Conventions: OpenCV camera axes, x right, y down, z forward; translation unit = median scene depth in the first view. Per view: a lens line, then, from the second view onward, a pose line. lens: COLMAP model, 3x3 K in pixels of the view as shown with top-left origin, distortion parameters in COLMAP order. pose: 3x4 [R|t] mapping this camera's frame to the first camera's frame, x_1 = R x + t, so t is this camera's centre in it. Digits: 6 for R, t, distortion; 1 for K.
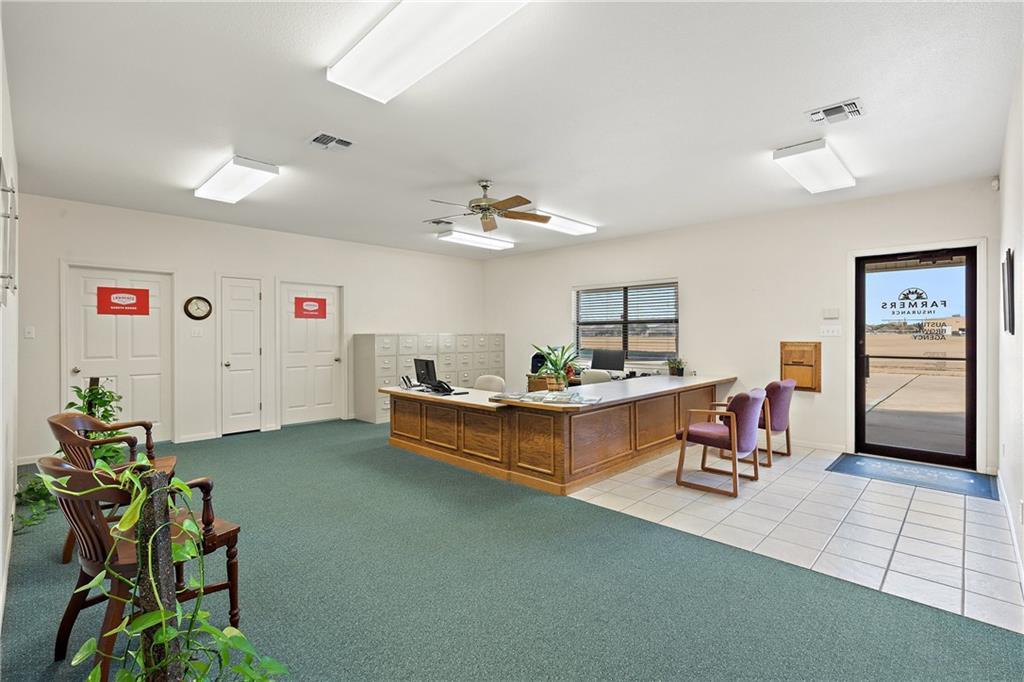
lens RADIAL K [[466.6, 0, 516.1], [0, 466.6, 334.3], [0, 0, 1]] dist [-0.005467, 0.000386]
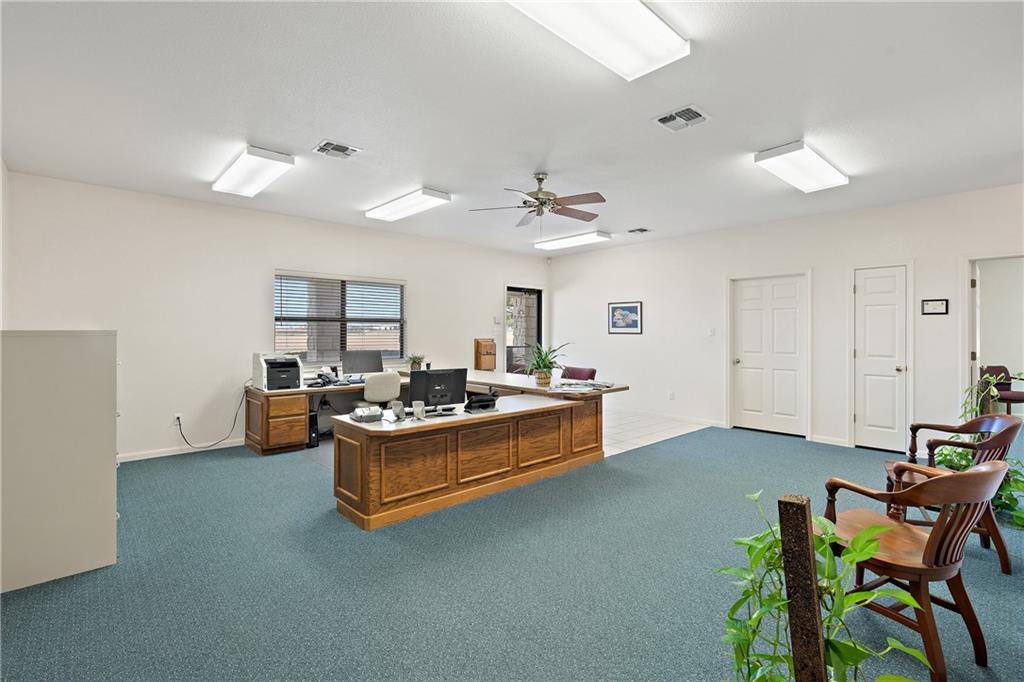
lens RADIAL K [[466.6, 0, 513.8], [0, 466.6, 333.6], [0, 0, 1]] dist [-0.005467, 0.000386]
pose [[0.076648, -0.000975, 0.997058, -0.861512], [-0.003294, 0.999994, 0.001231, -0.002031], [-0.997053, -0.003379, 0.076644, 0.819625]]
